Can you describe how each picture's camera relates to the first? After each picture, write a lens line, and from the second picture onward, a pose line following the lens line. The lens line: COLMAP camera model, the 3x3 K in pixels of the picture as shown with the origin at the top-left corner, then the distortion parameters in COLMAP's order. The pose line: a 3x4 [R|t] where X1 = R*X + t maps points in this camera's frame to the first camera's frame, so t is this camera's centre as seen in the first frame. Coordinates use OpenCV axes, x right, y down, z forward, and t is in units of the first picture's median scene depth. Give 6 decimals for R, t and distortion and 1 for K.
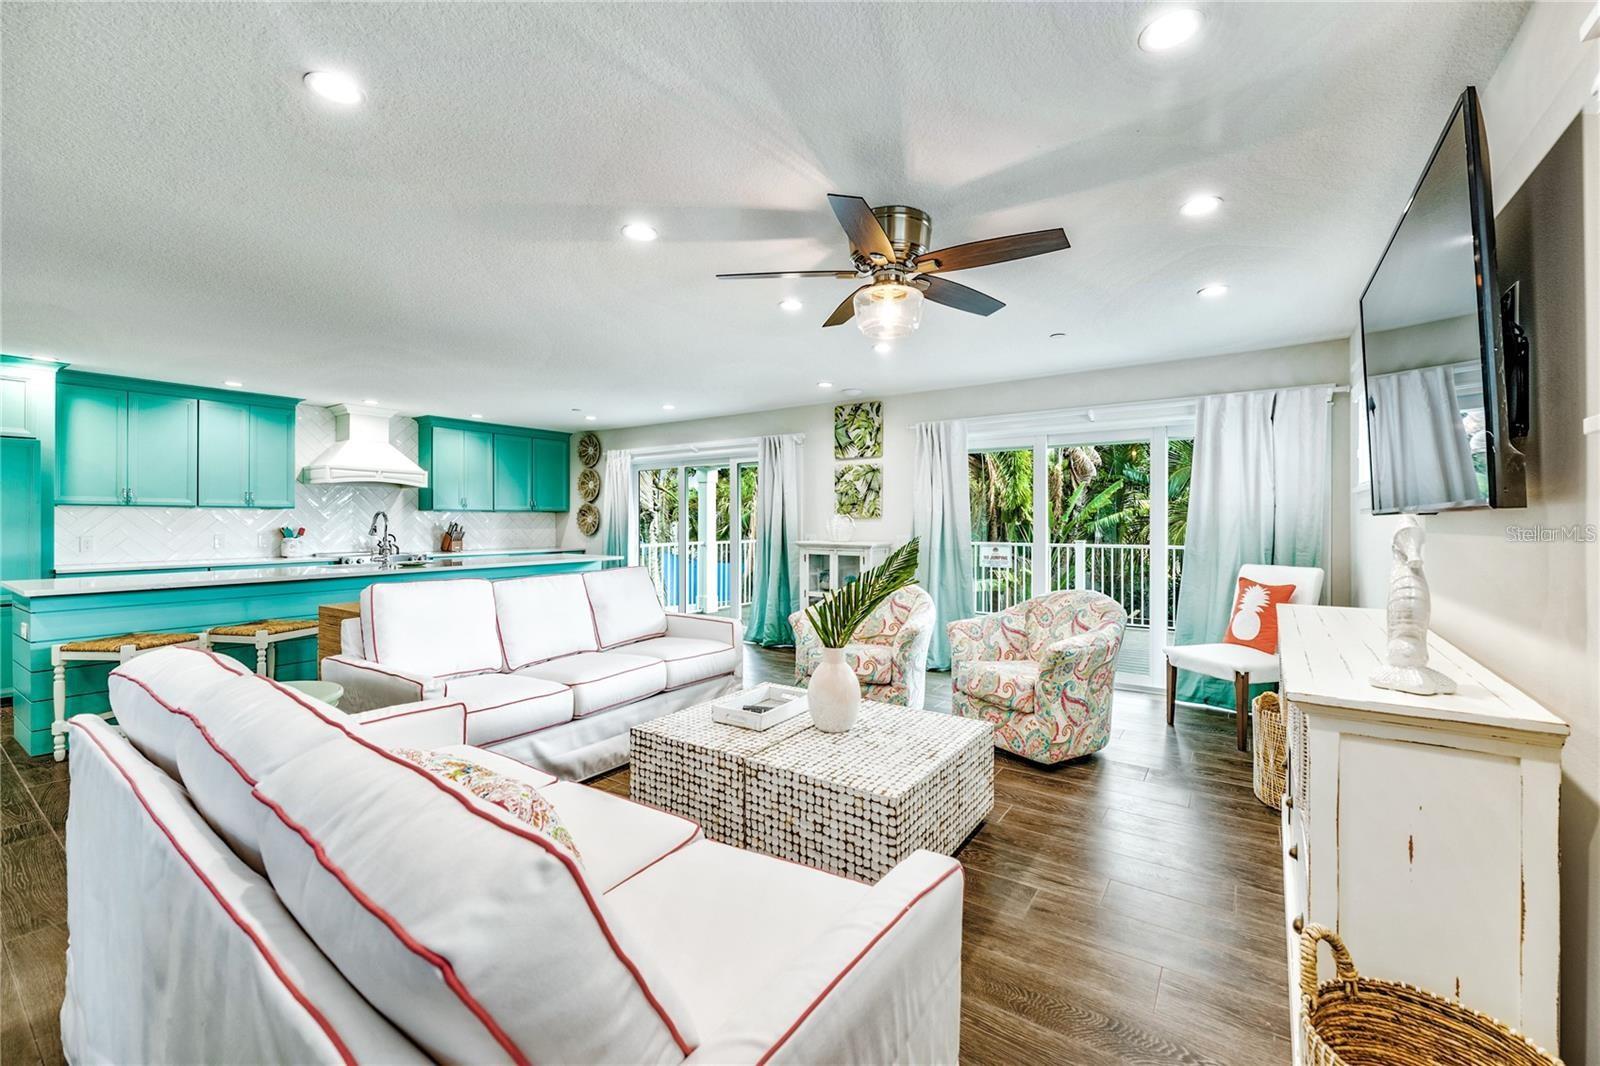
lens RADIAL K [[635.8, 0, 798.9], [0, 635.8, 526.4], [0, 0, 1]] dist [-0.003470, -0.000120]
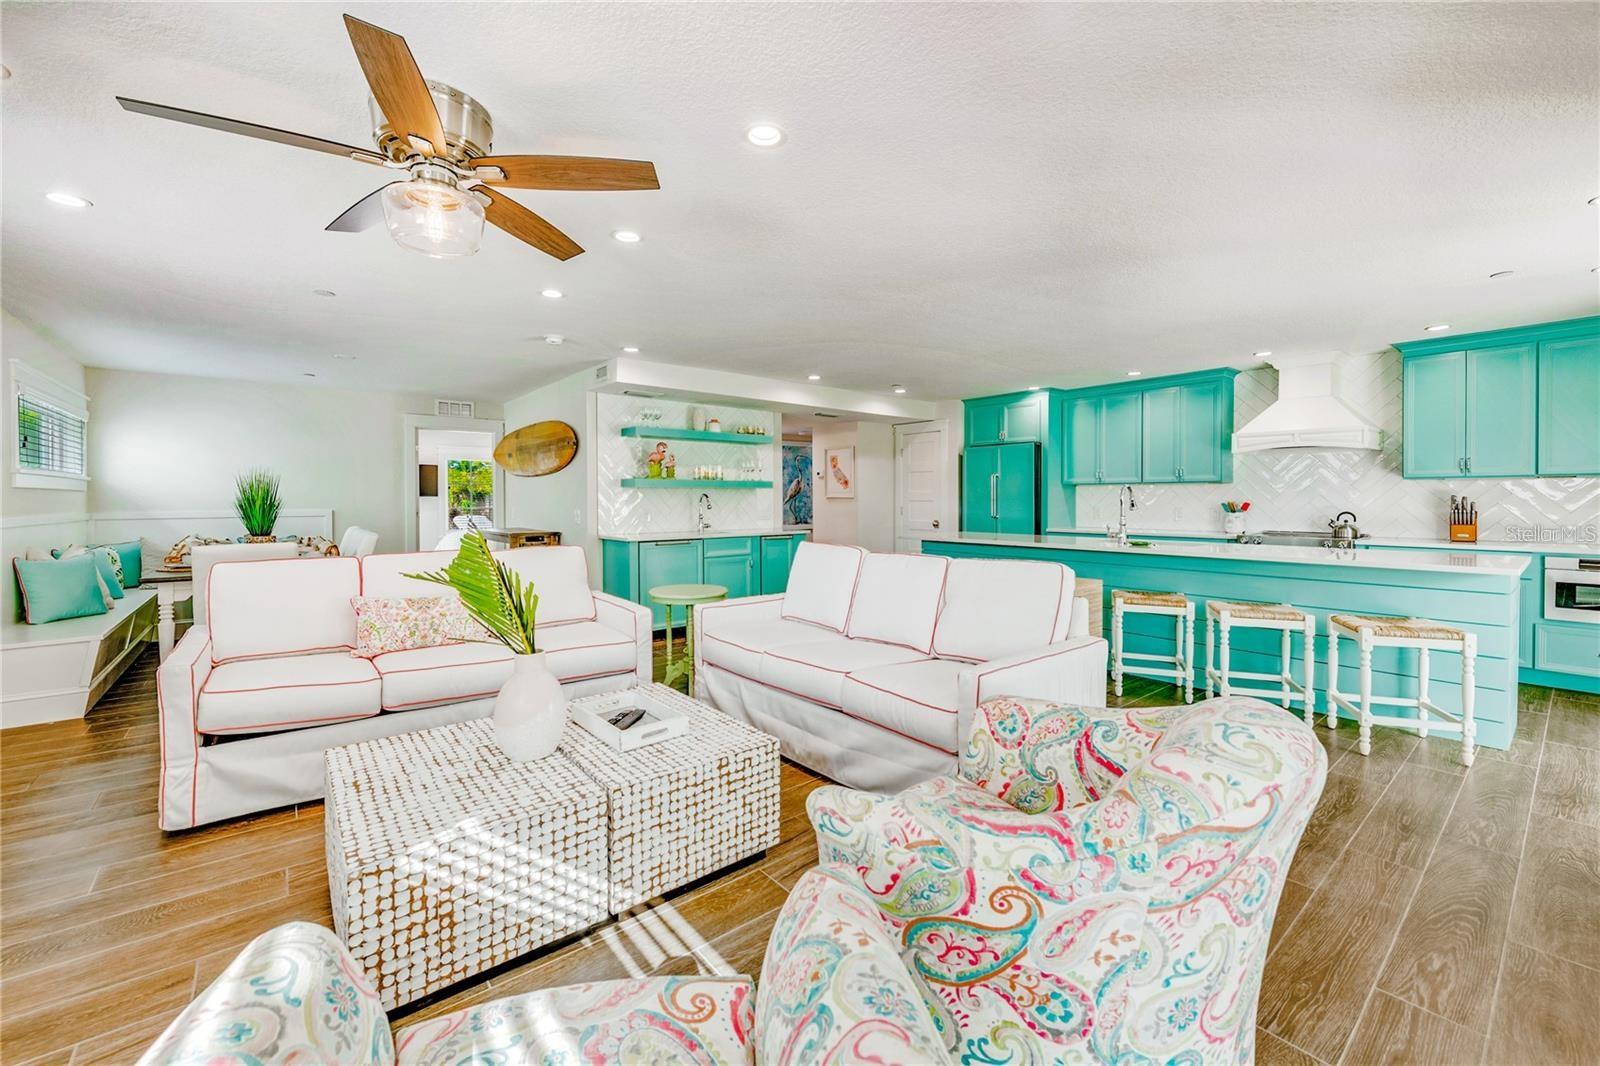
lens RADIAL K [[635.8, 0, 804.0], [0, 635.8, 504.9], [0, 0, 1]] dist [-0.003470, -0.000120]
pose [[-0.264390, 0.006203, -0.964396, 0.318881], [-0.000092, 0.999979, 0.006457, 0.000270], [0.964416, 0.001796, -0.264384, 0.673951]]
